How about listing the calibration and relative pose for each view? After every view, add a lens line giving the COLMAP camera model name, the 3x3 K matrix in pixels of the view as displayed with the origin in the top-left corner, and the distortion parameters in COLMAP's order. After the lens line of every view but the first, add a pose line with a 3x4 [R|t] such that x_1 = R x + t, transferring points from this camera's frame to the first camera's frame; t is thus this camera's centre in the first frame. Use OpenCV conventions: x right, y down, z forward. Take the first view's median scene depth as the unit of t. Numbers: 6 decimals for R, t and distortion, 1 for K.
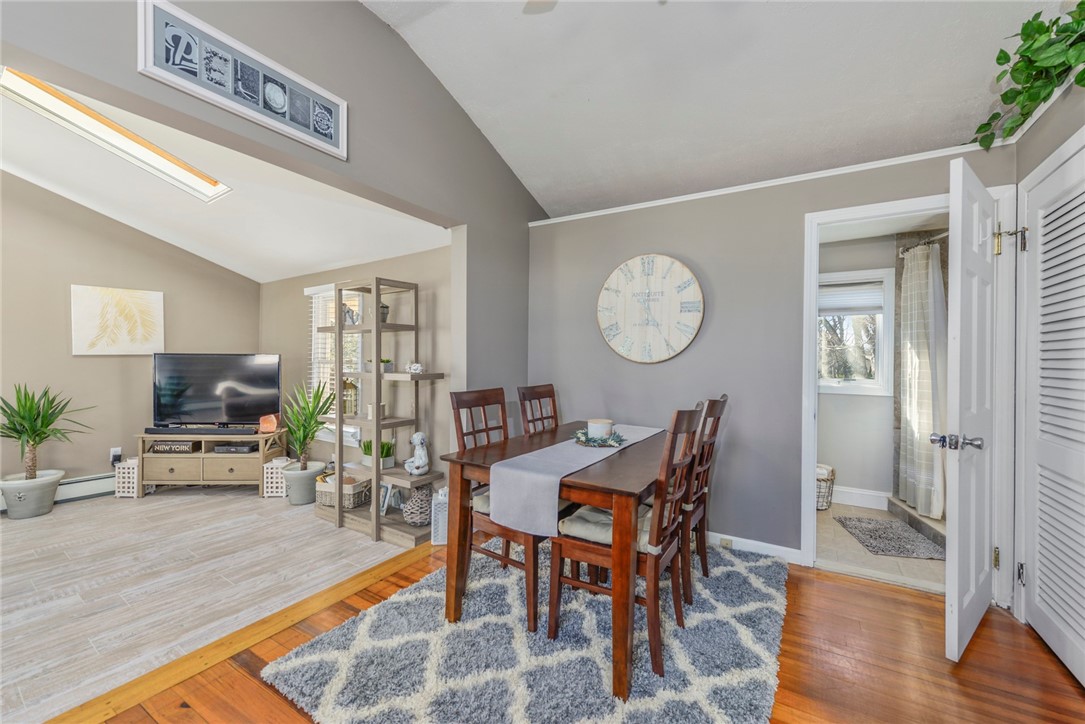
lens RADIAL K [[430.1, 0, 546.9], [0, 430.1, 363.6], [0, 0, 1]] dist [0.004138, -0.000057]
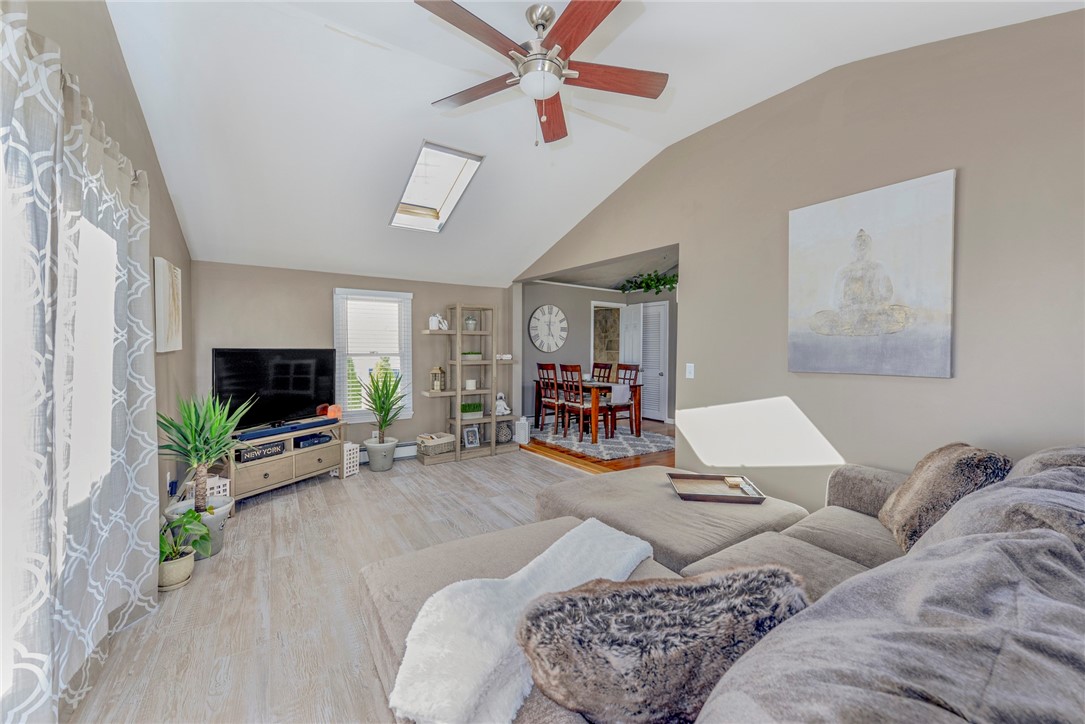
lens RADIAL K [[430.1, 0, 548.6], [0, 430.1, 360.5], [0, 0, 1]] dist [0.004138, -0.000057]
pose [[0.393209, -0.034952, 0.918784, -1.826686], [-0.003304, 0.999217, 0.039426, -0.047425], [-0.919443, -0.018538, 0.392786, 0.103214]]
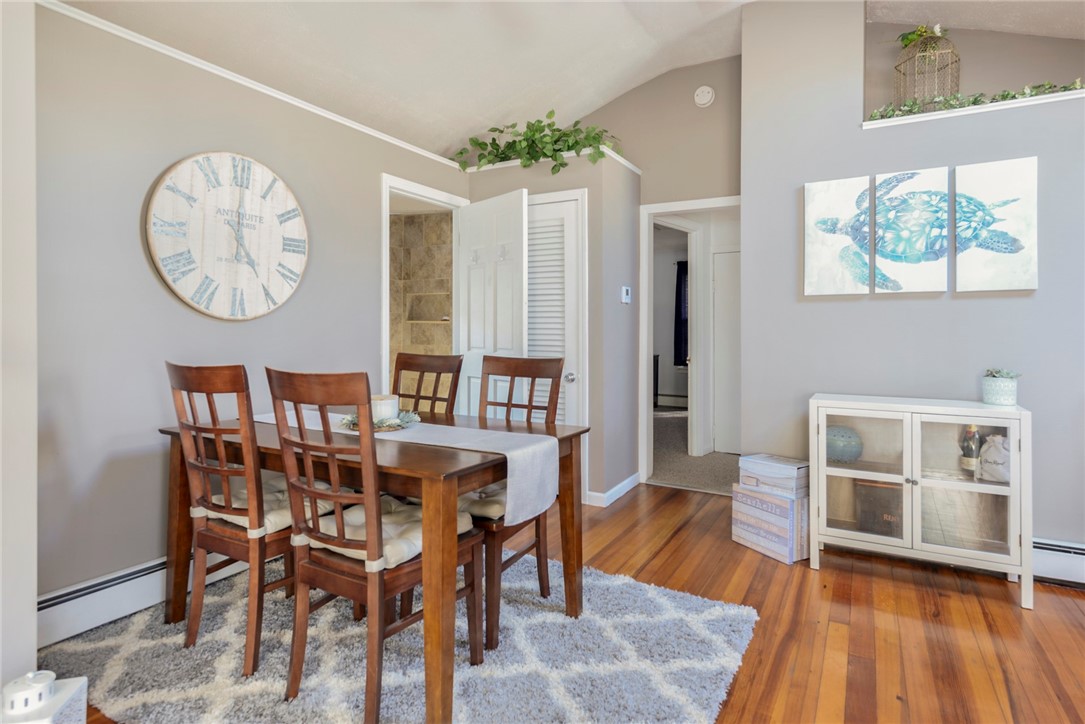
lens RADIAL K [[586.5, 0, 550.2], [0, 586.5, 325.3], [0, 0, 1]] dist [0.017922, -0.000162]
pose [[-0.020492, -0.011009, 0.999729, -0.659088], [-0.006290, 0.999921, 0.010882, -0.006171], [-0.999770, -0.006065, -0.020560, 0.531289]]
